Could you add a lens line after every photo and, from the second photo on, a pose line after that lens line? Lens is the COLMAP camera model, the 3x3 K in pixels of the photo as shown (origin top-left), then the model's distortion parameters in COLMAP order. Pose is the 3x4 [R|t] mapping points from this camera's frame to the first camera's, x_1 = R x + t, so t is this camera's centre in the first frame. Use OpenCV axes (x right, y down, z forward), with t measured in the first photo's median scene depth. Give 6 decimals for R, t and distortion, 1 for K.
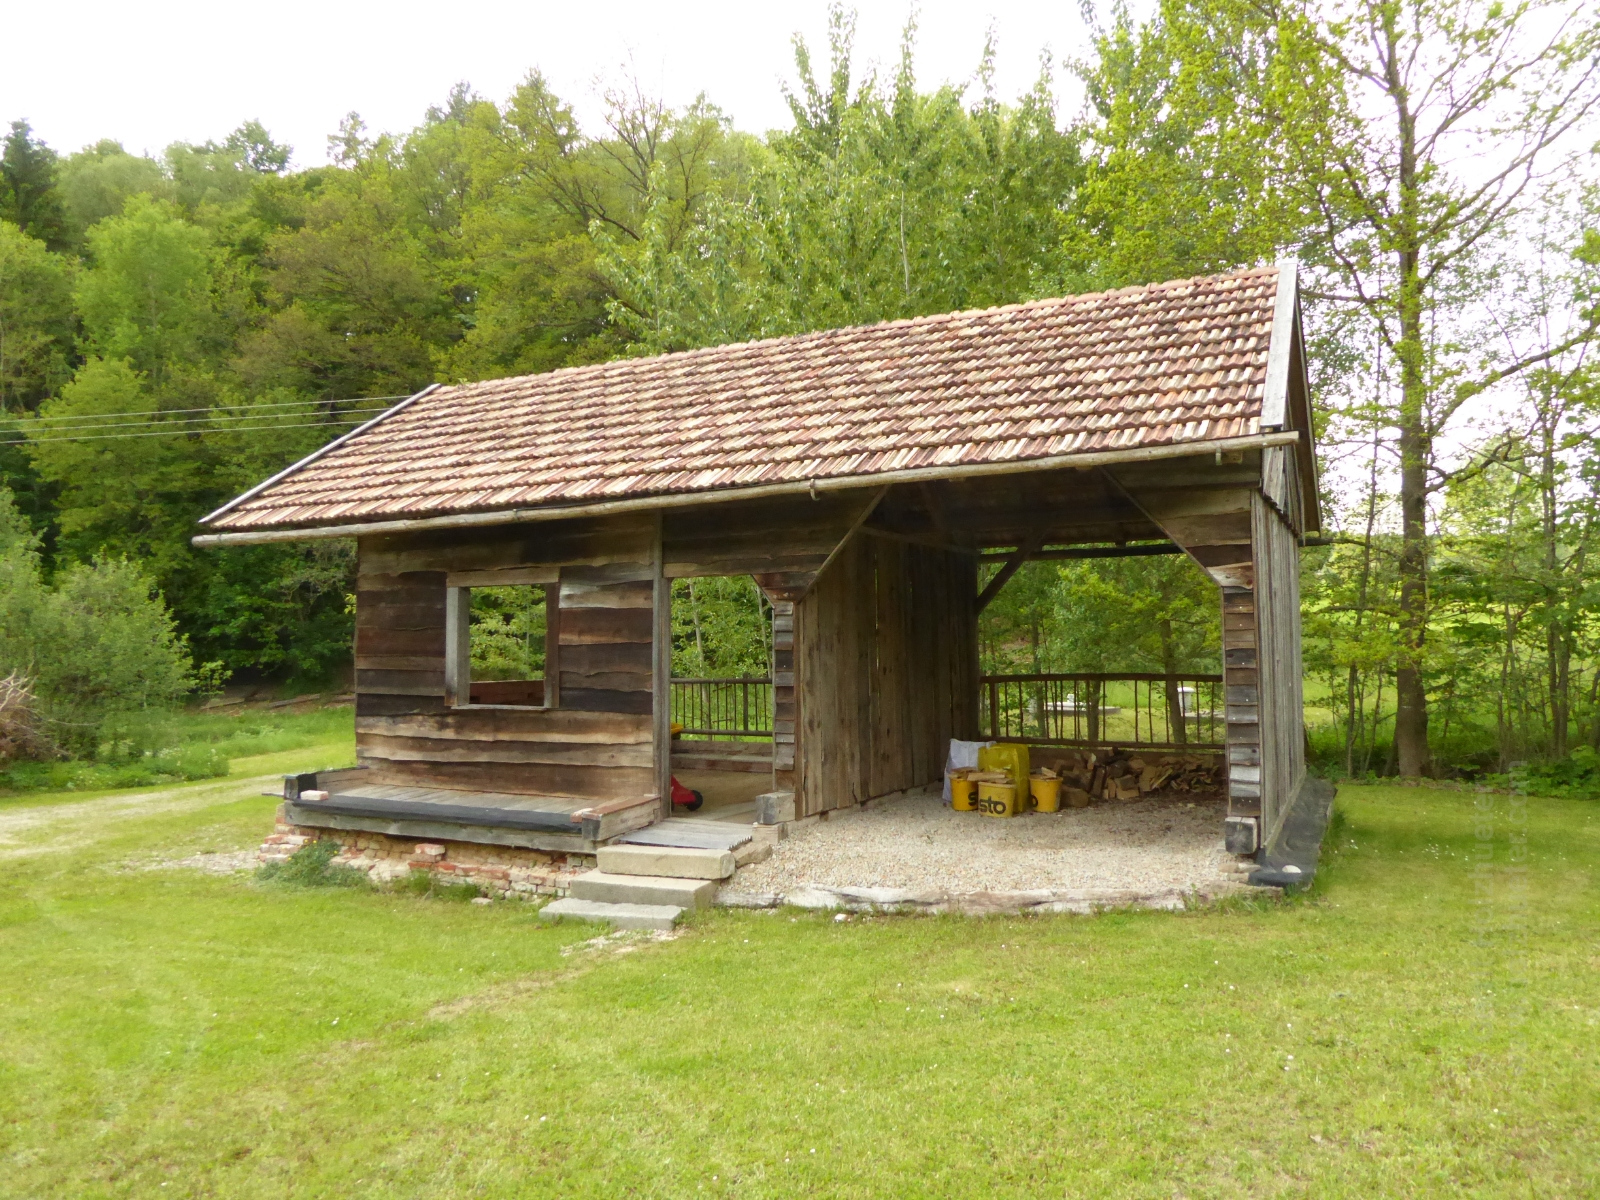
lens RADIAL K [[1132.7, 0, 800.0], [0, 1132.7, 600.0], [0, 0, 1]] dist [-0.029400, -0.000597]
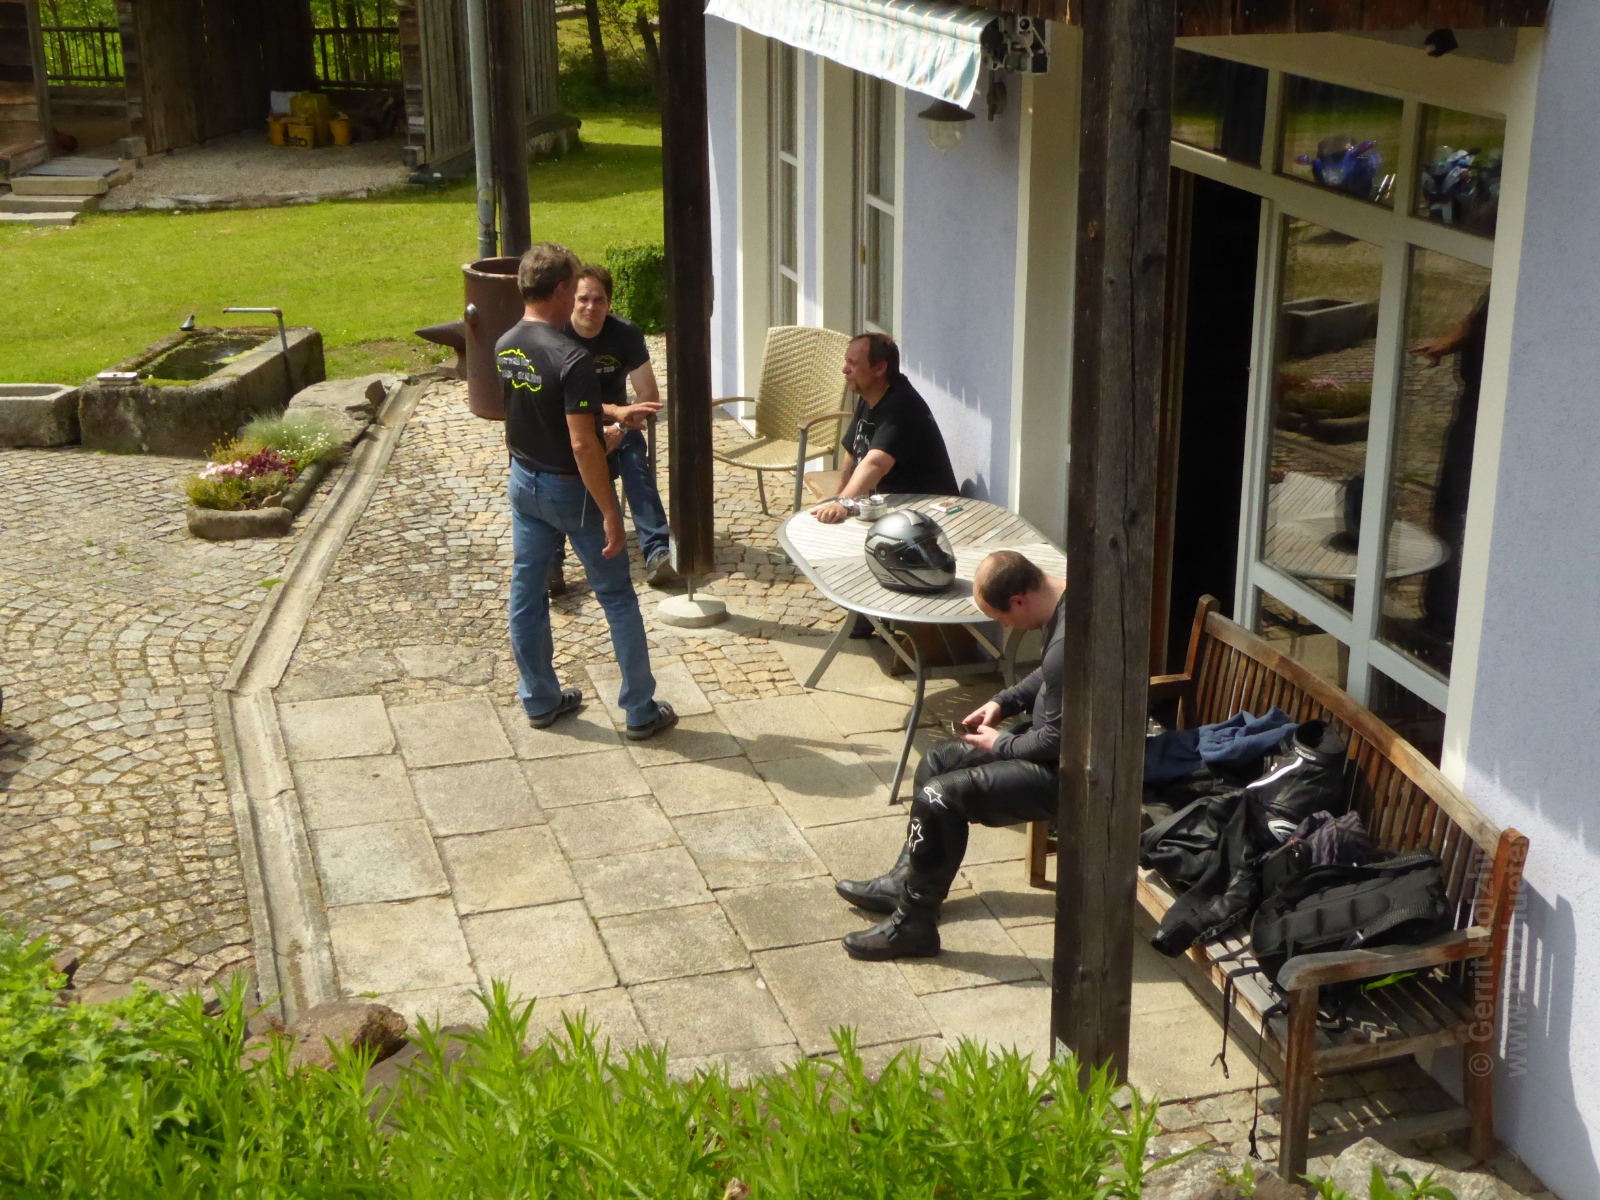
lens RADIAL K [[2160.4, 0, 800.0], [0, 2160.4, 600.0], [0, 0, 1]] dist [0.013941, -0.004140]
pose [[0.968327, -0.080777, 0.236258, 0.099239], [-0.016248, 0.923831, 0.382455, -0.340635], [-0.249156, -0.374181, 0.893258, -1.827195]]
